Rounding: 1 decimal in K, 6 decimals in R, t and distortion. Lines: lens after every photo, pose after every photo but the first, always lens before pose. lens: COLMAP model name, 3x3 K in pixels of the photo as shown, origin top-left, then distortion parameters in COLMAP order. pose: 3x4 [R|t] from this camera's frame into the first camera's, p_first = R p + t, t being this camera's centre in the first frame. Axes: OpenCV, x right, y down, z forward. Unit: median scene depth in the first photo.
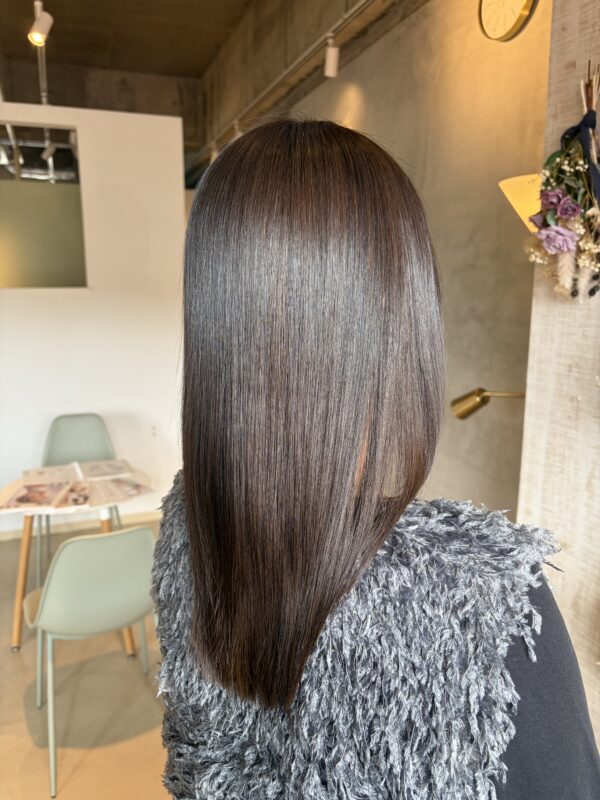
lens RADIAL K [[597.0, 0, 301.7], [0, 597.0, 401.1], [0, 0, 1]] dist [0.022795, -0.044030]
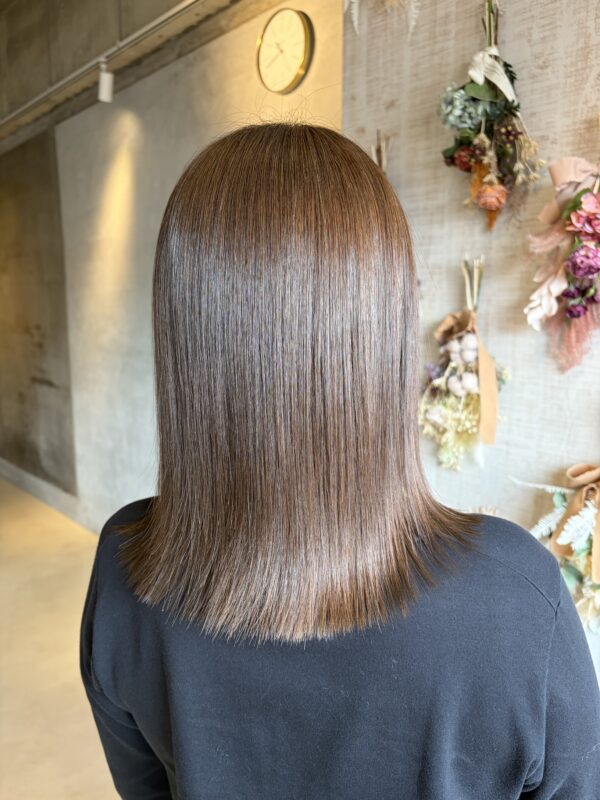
lens RADIAL K [[597.0, 0, 302.2], [0, 597.0, 404.3], [0, 0, 1]] dist [0.022795, -0.044030]
pose [[0.926182, -0.055650, 0.372948, -0.111943], [0.068191, 0.997461, -0.020510, -0.009709], [-0.370859, 0.044428, 0.927626, -0.020460]]
